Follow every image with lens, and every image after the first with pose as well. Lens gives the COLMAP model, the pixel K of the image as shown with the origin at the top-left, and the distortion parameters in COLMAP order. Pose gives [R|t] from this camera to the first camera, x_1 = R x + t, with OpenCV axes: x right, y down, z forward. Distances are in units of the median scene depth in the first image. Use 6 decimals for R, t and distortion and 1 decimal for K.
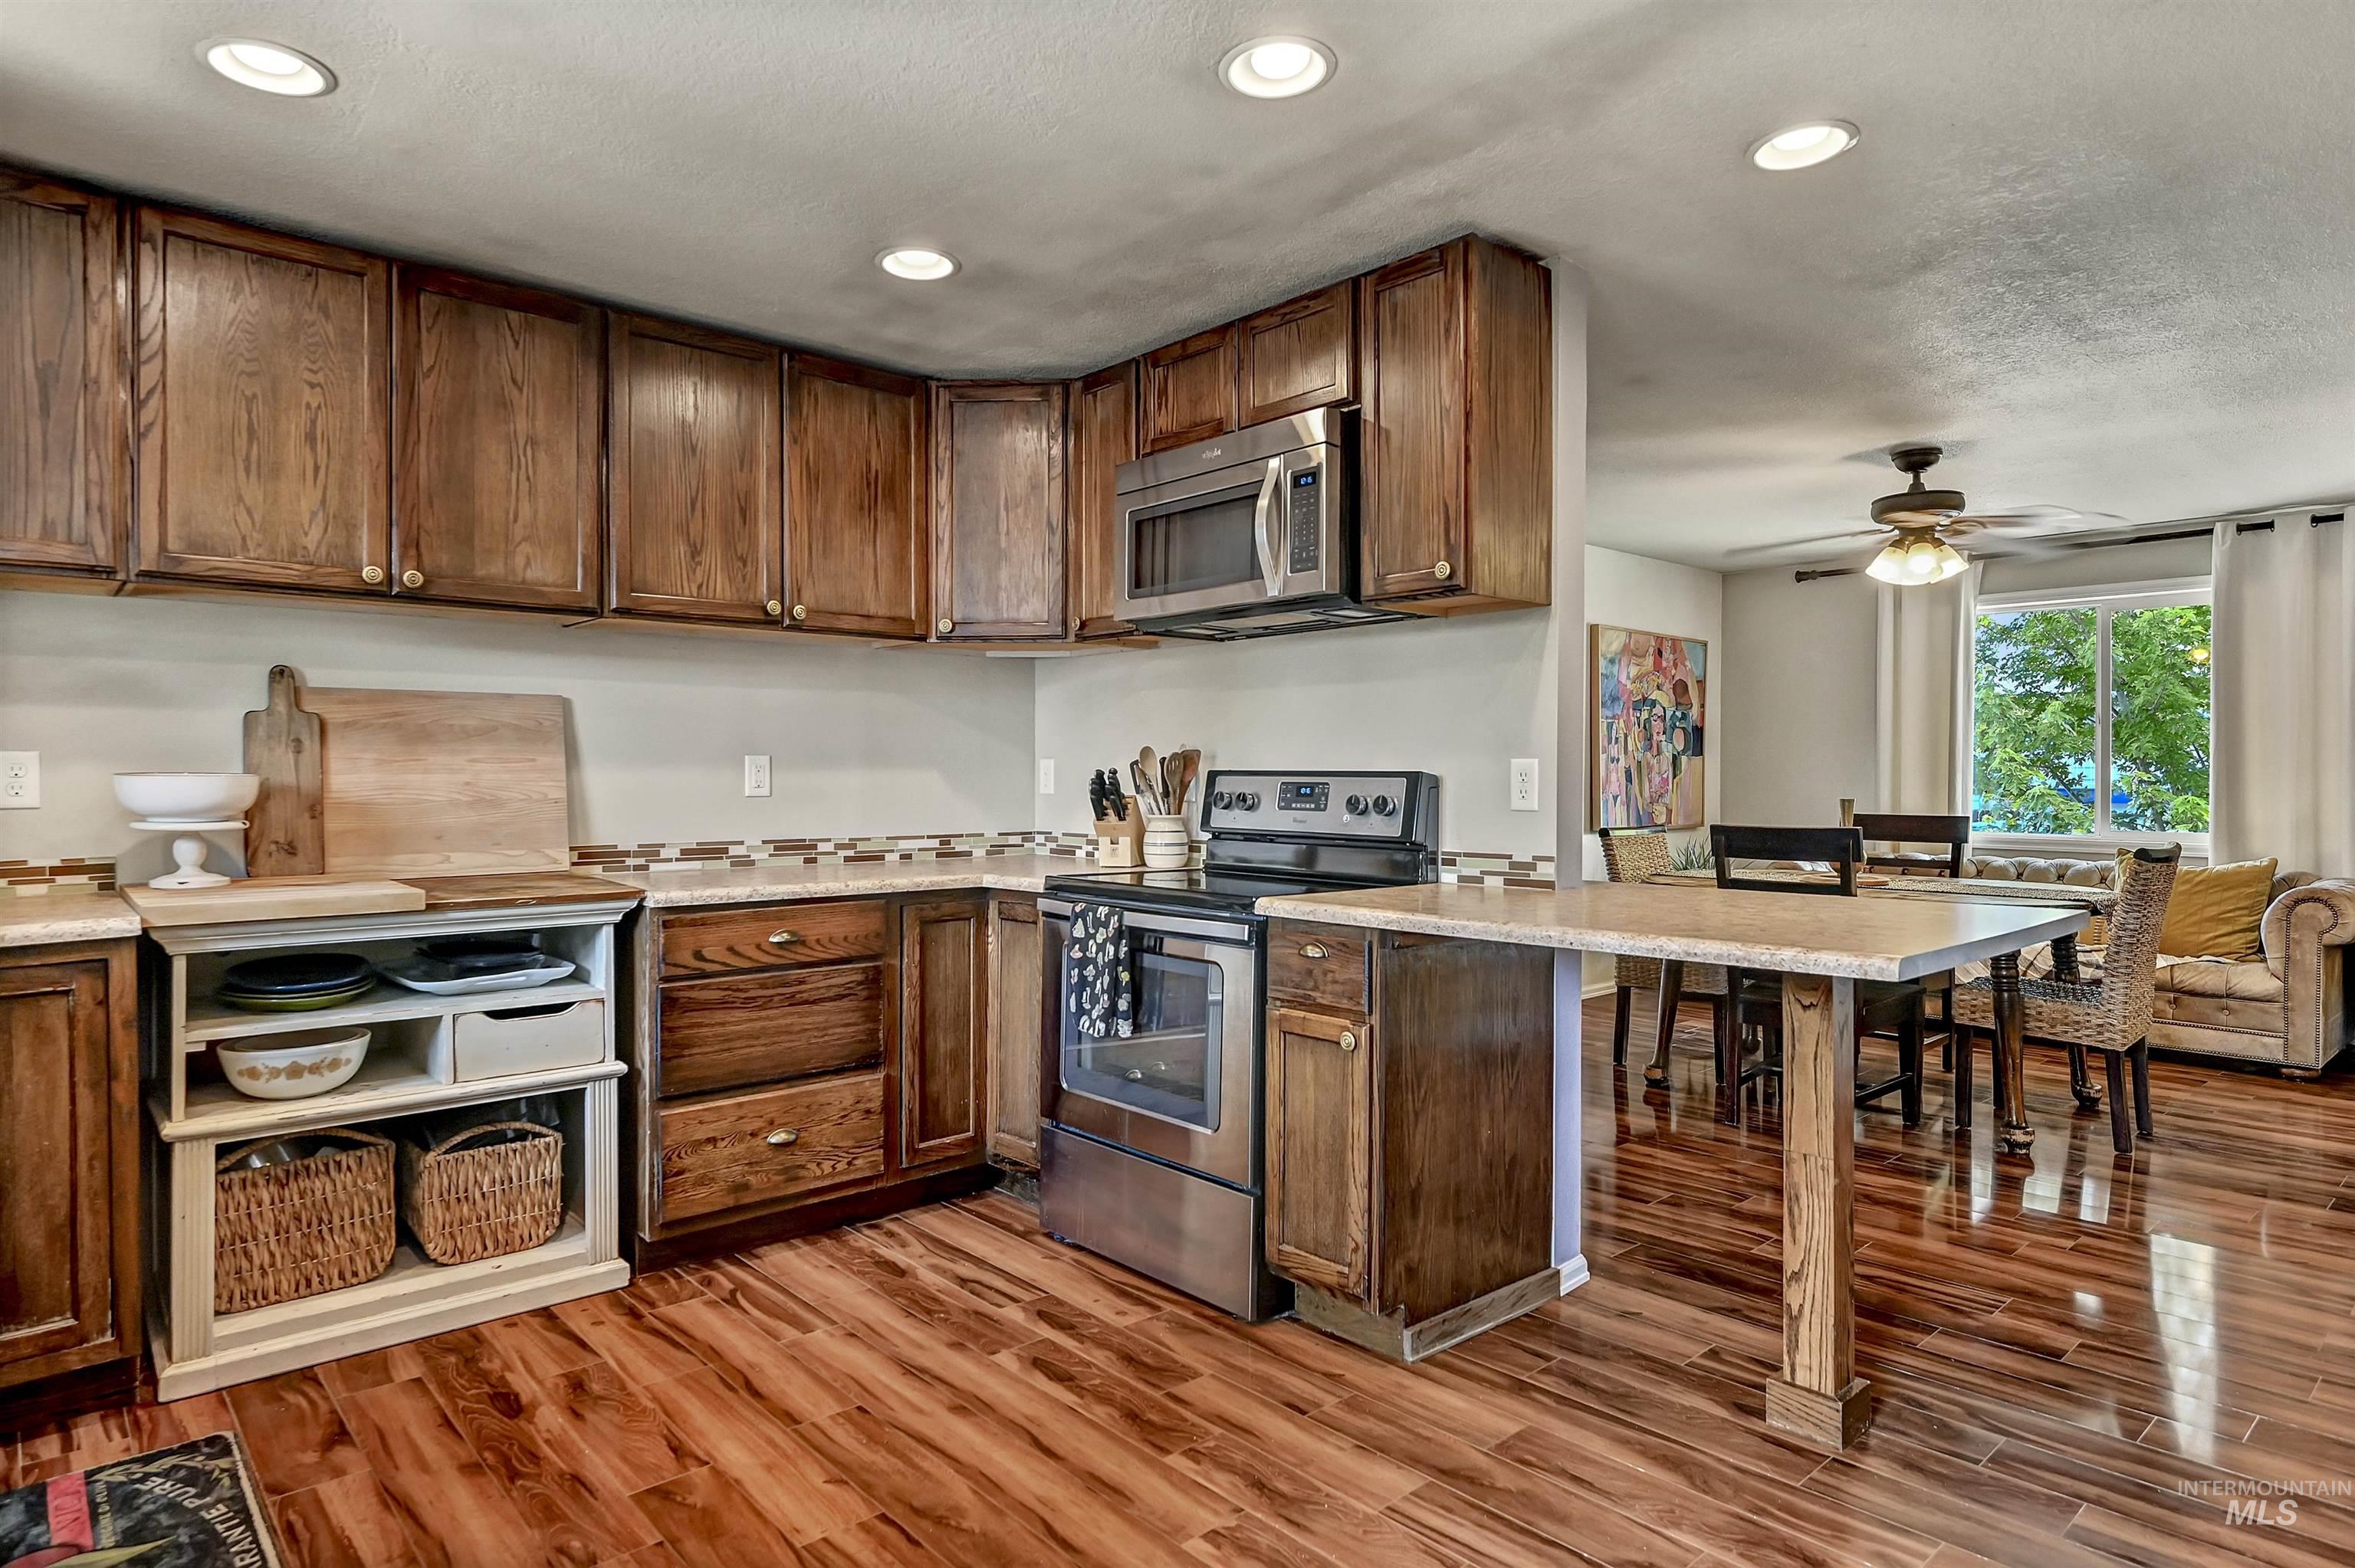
lens RADIAL K [[1318.7, 0, 1170.9], [0, 1318.7, 781.1], [0, 0, 1]] dist [0.000919, -0.000012]
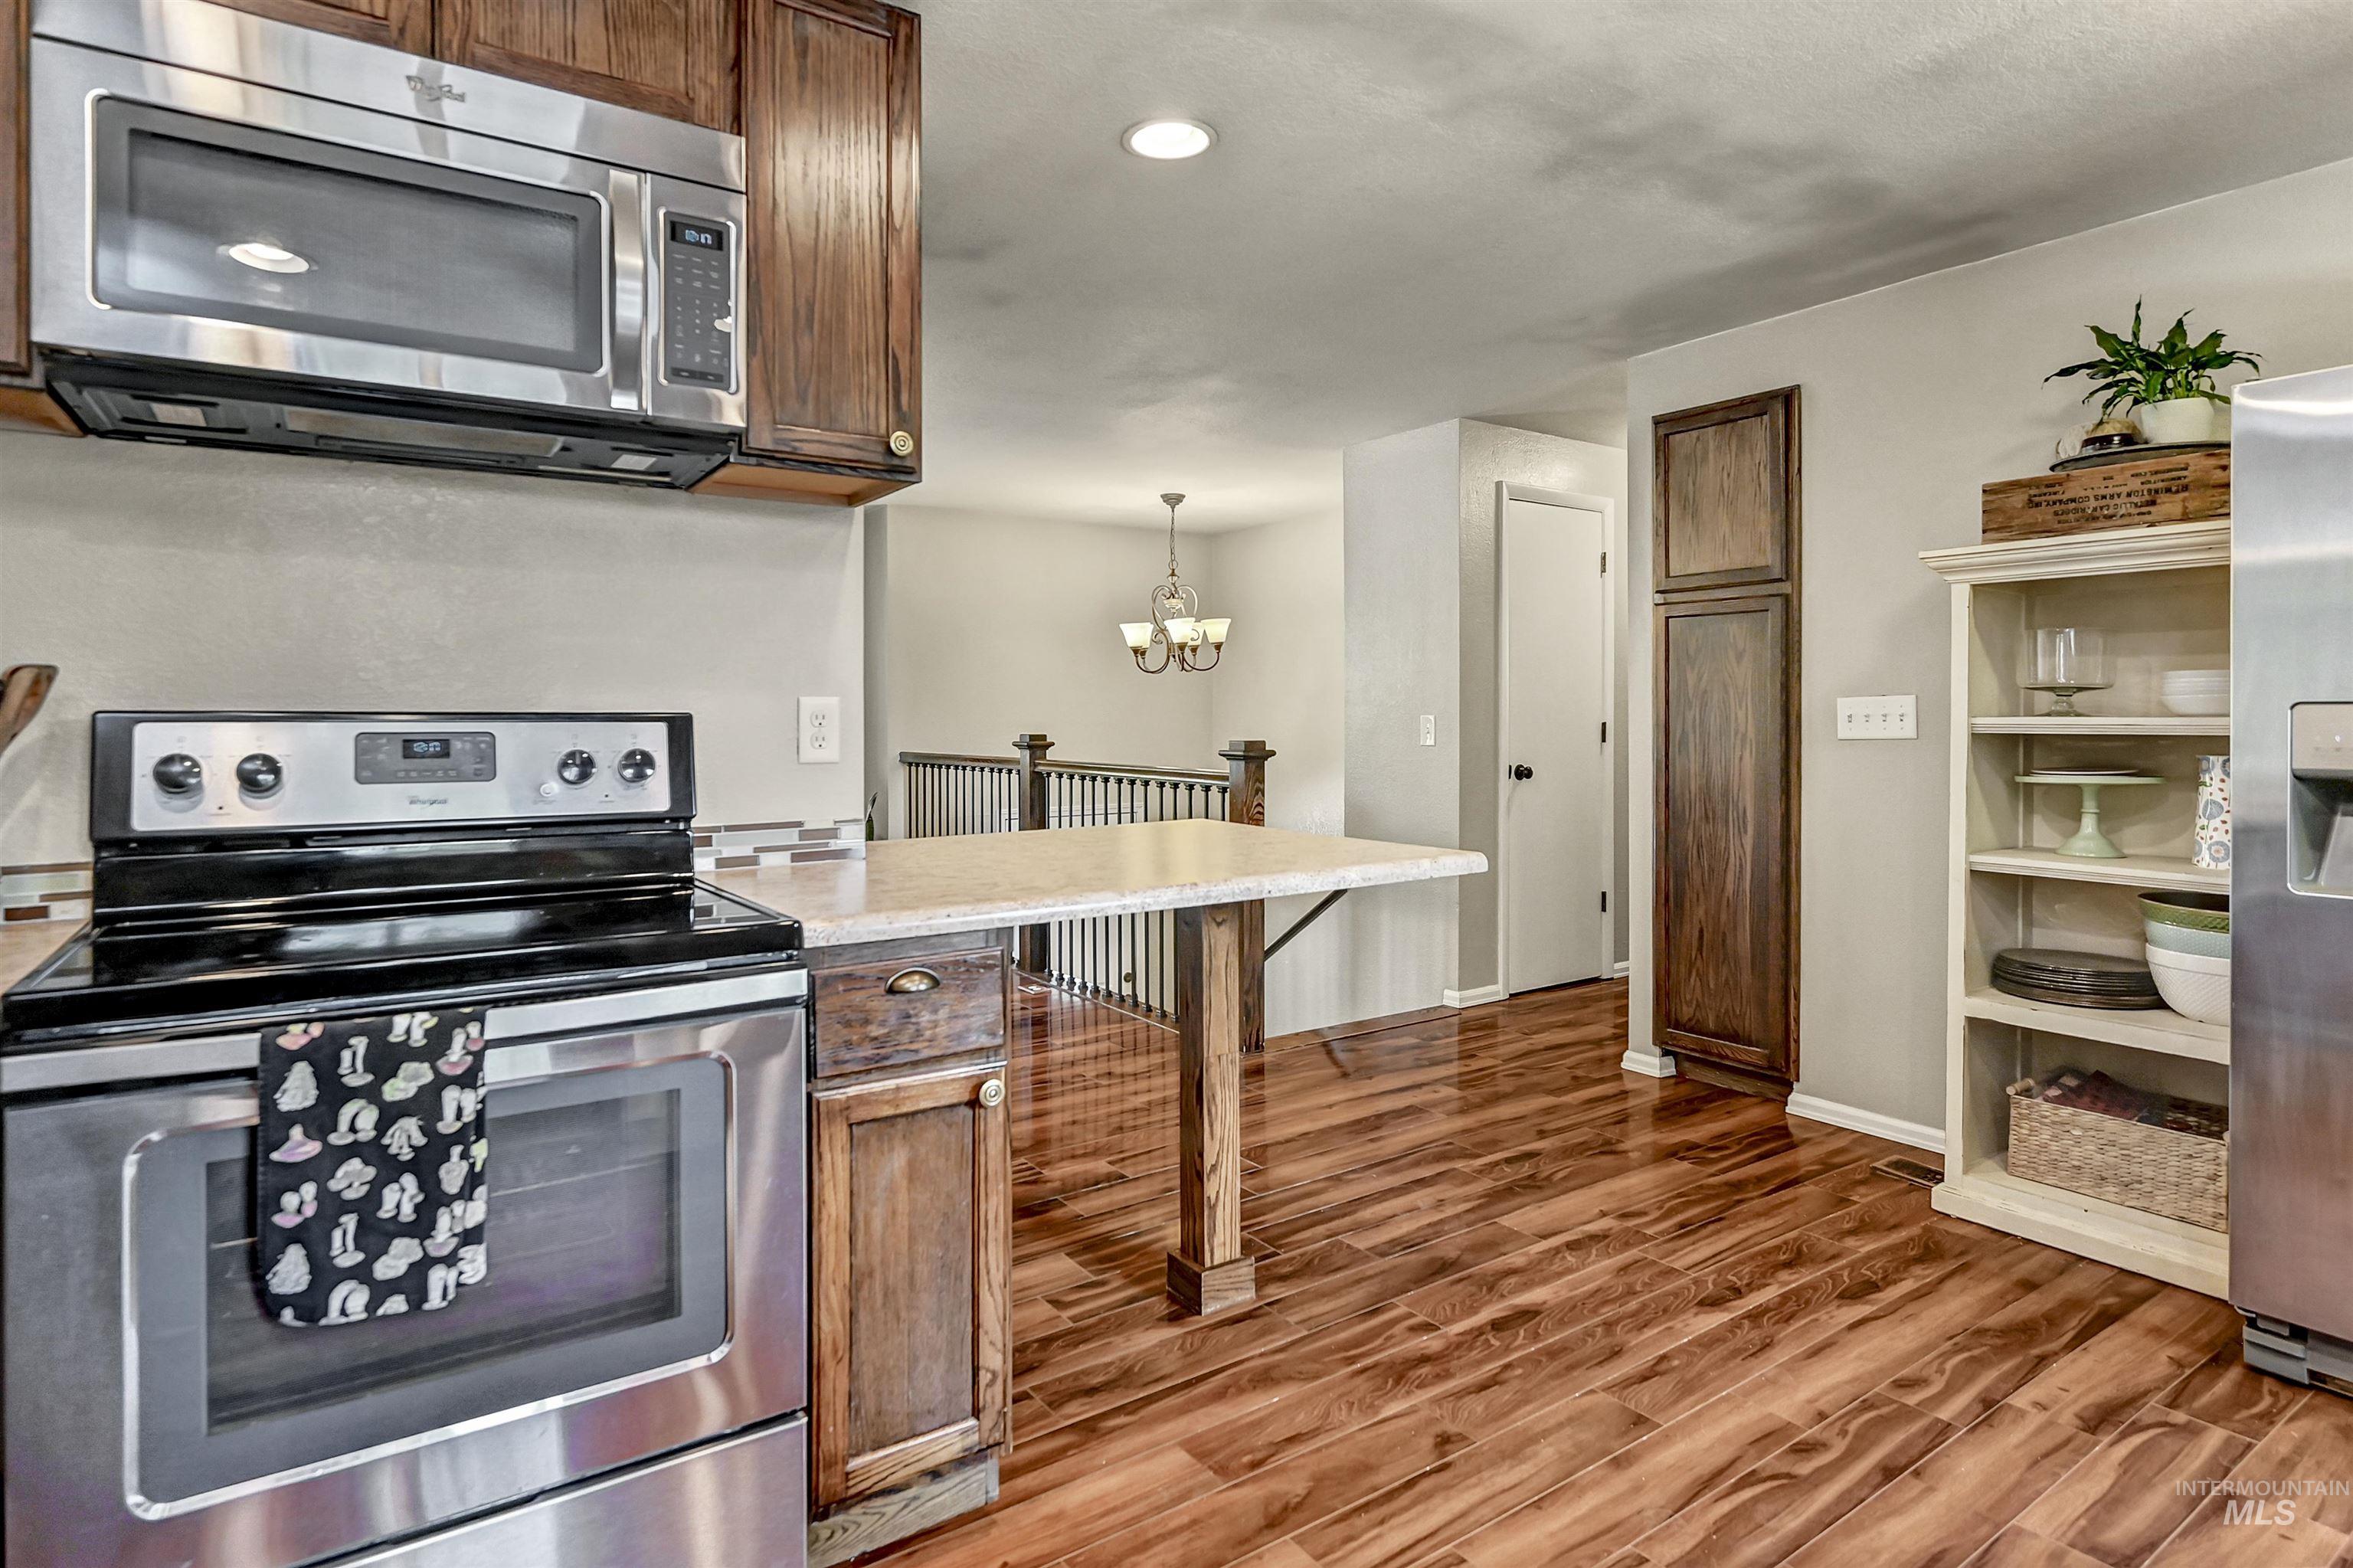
lens RADIAL K [[1247.9, 0, 1188.9], [0, 1247.9, 725.2], [0, 0, 1]] dist [-0.003231, -0.000375]
pose [[0.121354, -0.008238, 0.992575, -0.433710], [0.009352, 0.999931, 0.007156, -0.003273], [-0.992565, 0.008414, 0.121423, 0.682653]]
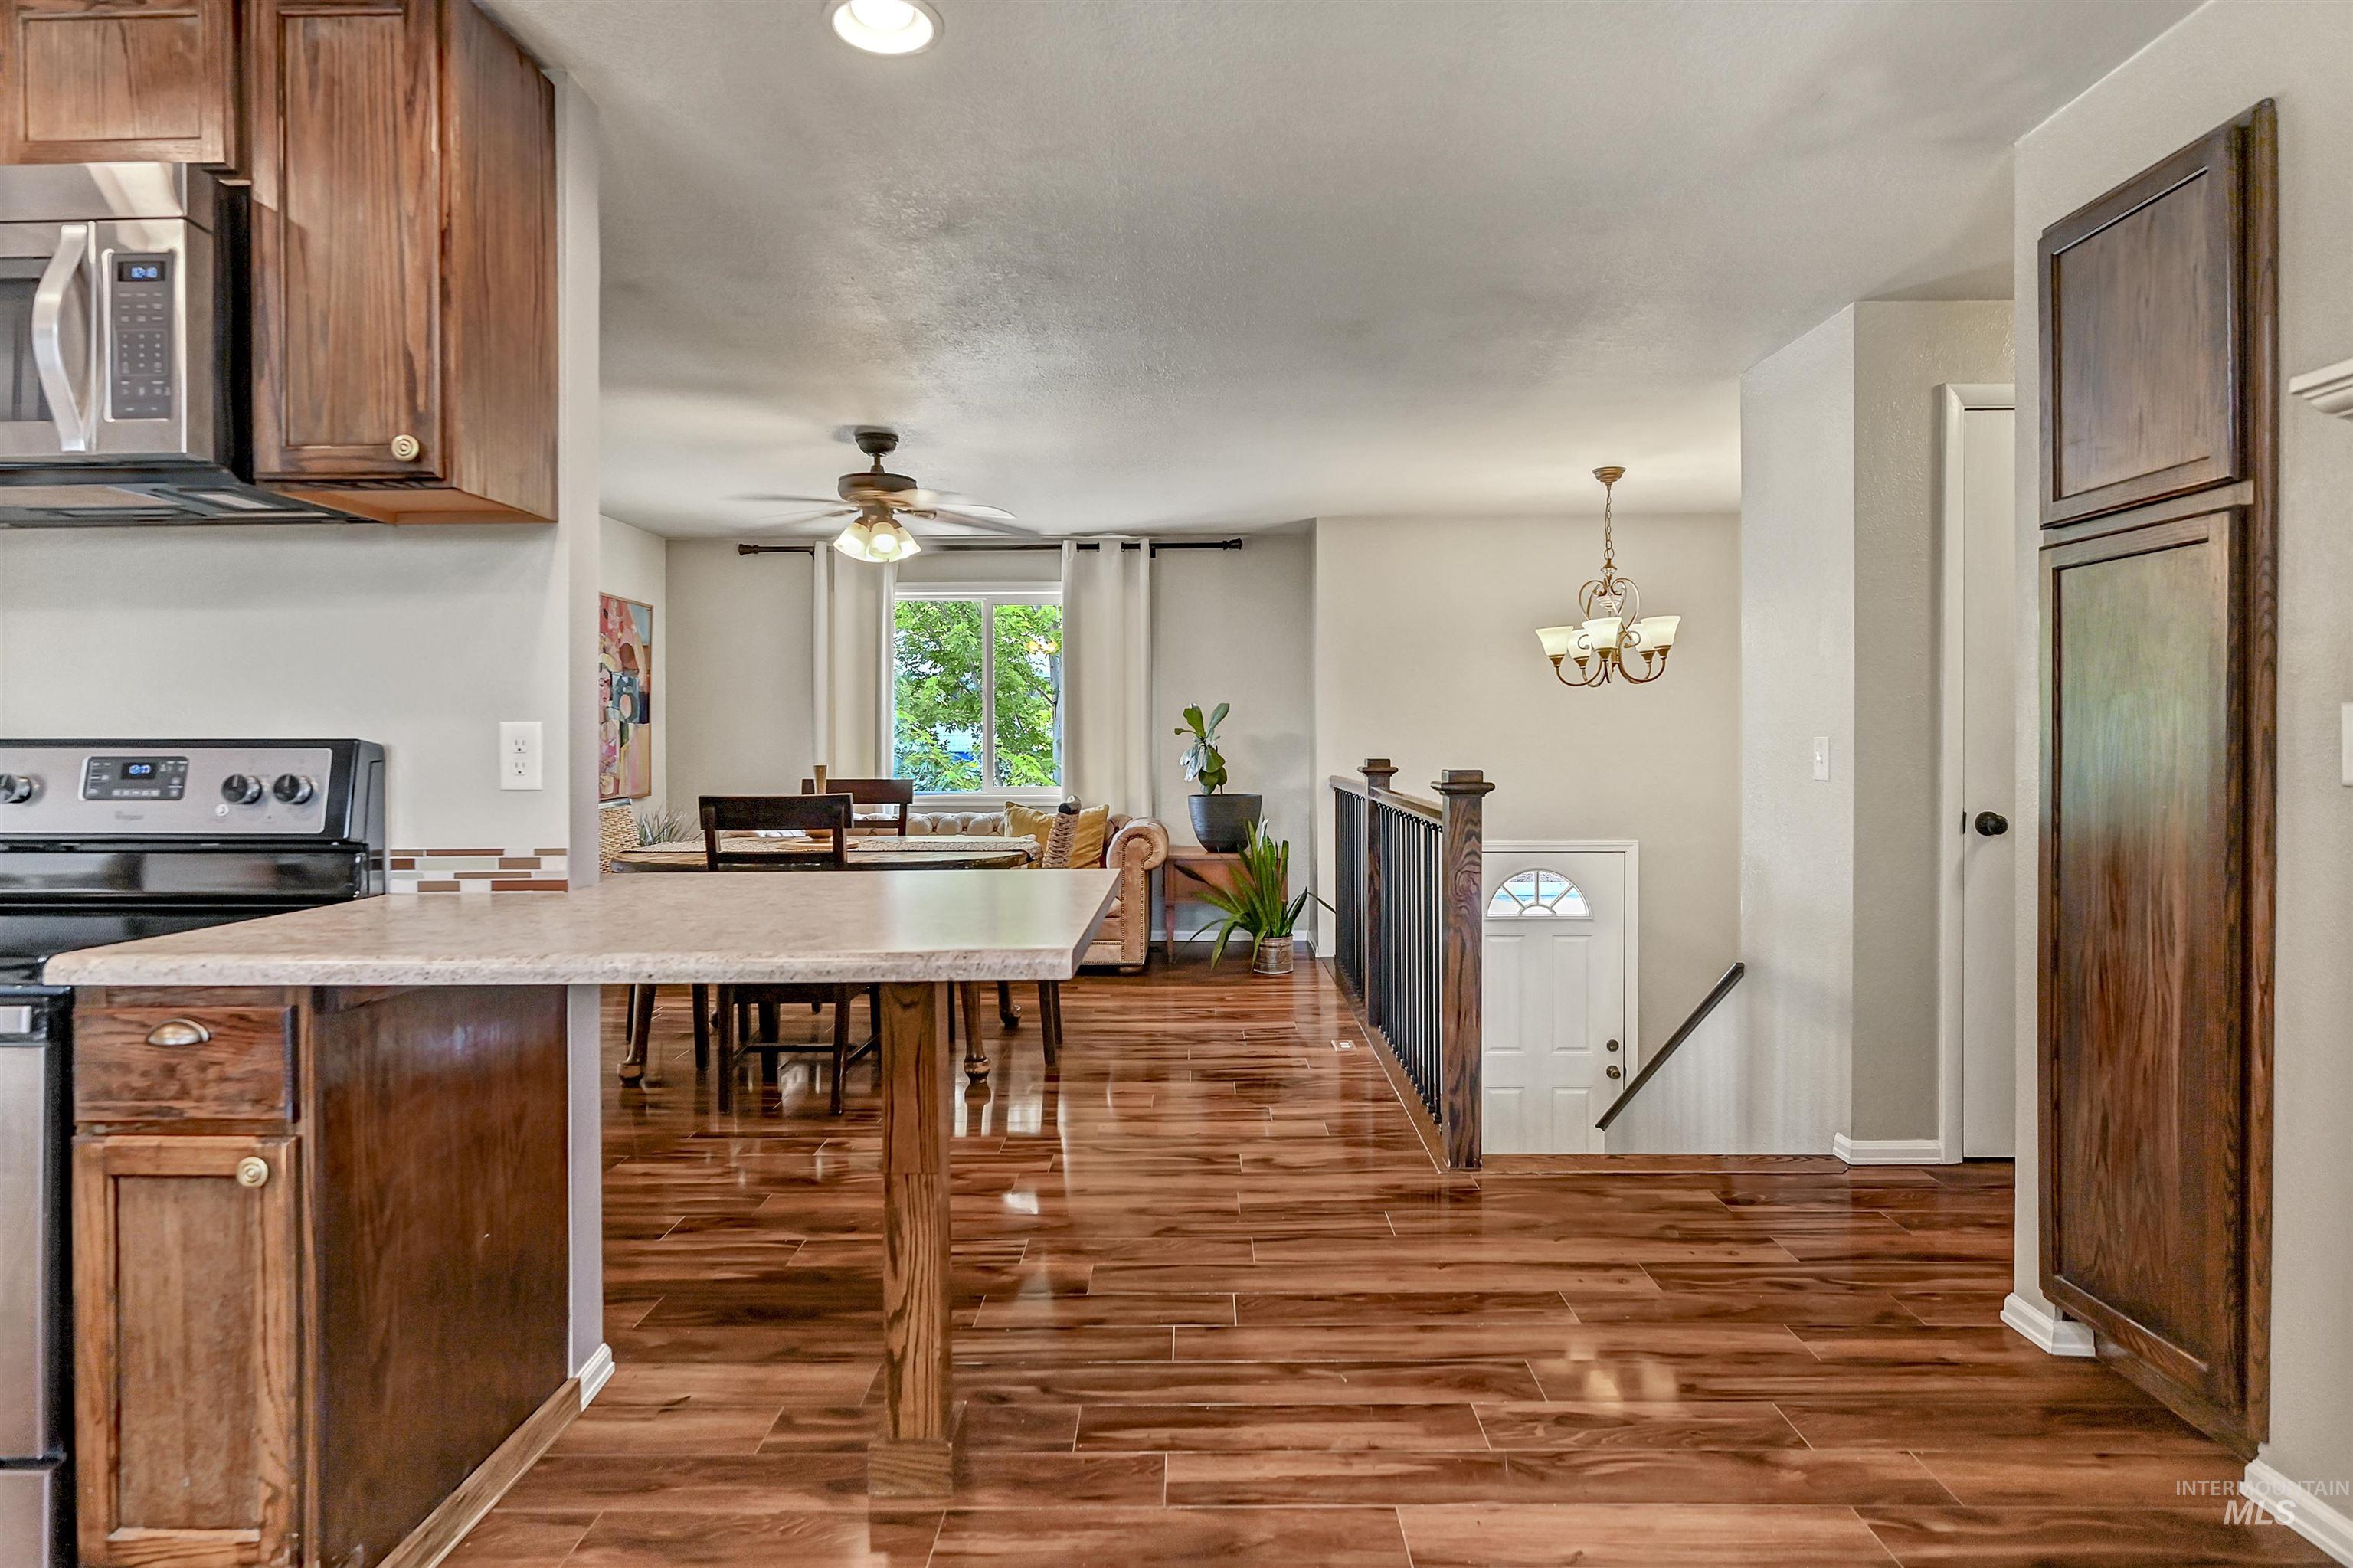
lens RADIAL K [[1225.3, 0, 1181.5], [0, 1225.3, 750.0], [0, 0, 1]] dist [-0.002504, -0.000173]
pose [[0.676449, -0.010075, 0.736420, 0.006199], [0.009377, 0.999943, 0.005067, -0.000724], [-0.736429, 0.003478, 0.676505, 0.239908]]
